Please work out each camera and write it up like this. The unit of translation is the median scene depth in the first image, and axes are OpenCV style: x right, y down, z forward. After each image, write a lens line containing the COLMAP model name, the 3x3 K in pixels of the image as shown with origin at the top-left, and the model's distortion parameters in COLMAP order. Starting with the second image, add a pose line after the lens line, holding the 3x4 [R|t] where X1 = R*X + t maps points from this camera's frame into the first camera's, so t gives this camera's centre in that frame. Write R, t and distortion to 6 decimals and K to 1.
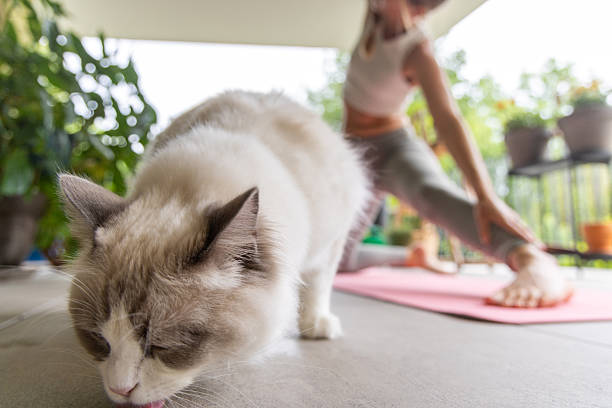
lens RADIAL K [[411.4, 0, 309.8], [0, 411.4, 206.3], [0, 0, 1]] dist [0.010196, -0.003557]
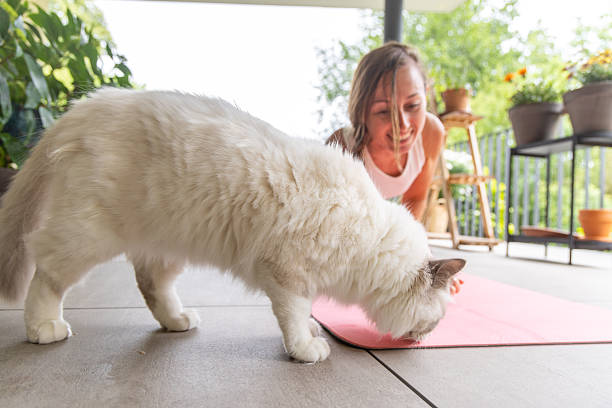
lens RADIAL K [[411.4, 0, 309.5], [0, 411.4, 205.9], [0, 0, 1]] dist [0.010196, -0.003557]
pose [[0.995511, 0.033104, -0.088667, 0.108877], [-0.023923, 0.994427, 0.102677, -0.042238], [0.091572, -0.100095, 0.990755, 0.005708]]
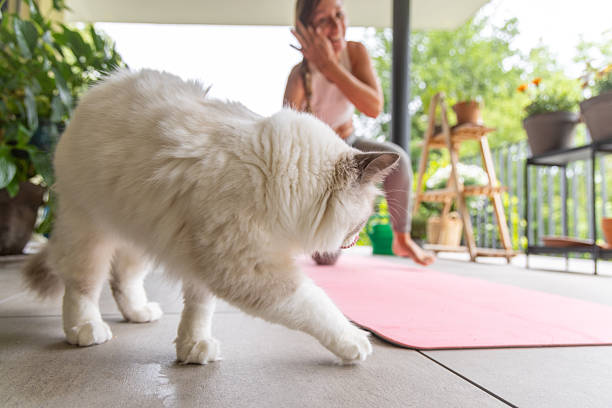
lens RADIAL K [[411.4, 0, 308.1], [0, 411.4, 205.1], [0, 0, 1]] dist [0.010196, -0.003557]
pose [[0.994444, 0.014964, -0.104201, 0.083648], [-0.009379, 0.998503, 0.053881, -0.026811], [0.104852, -0.052604, 0.993096, 0.006992]]
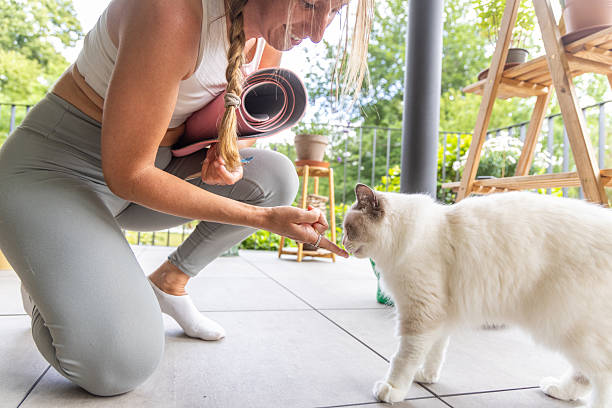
lens RADIAL K [[411.4, 0, 309.1], [0, 411.4, 203.8], [0, 0, 1]] dist [0.010196, -0.003557]
pose [[0.998055, 0.044380, -0.043775, 0.063239], [-0.040208, 0.994948, 0.091984, -0.010251], [0.047637, -0.090045, 0.994798, 0.663507]]
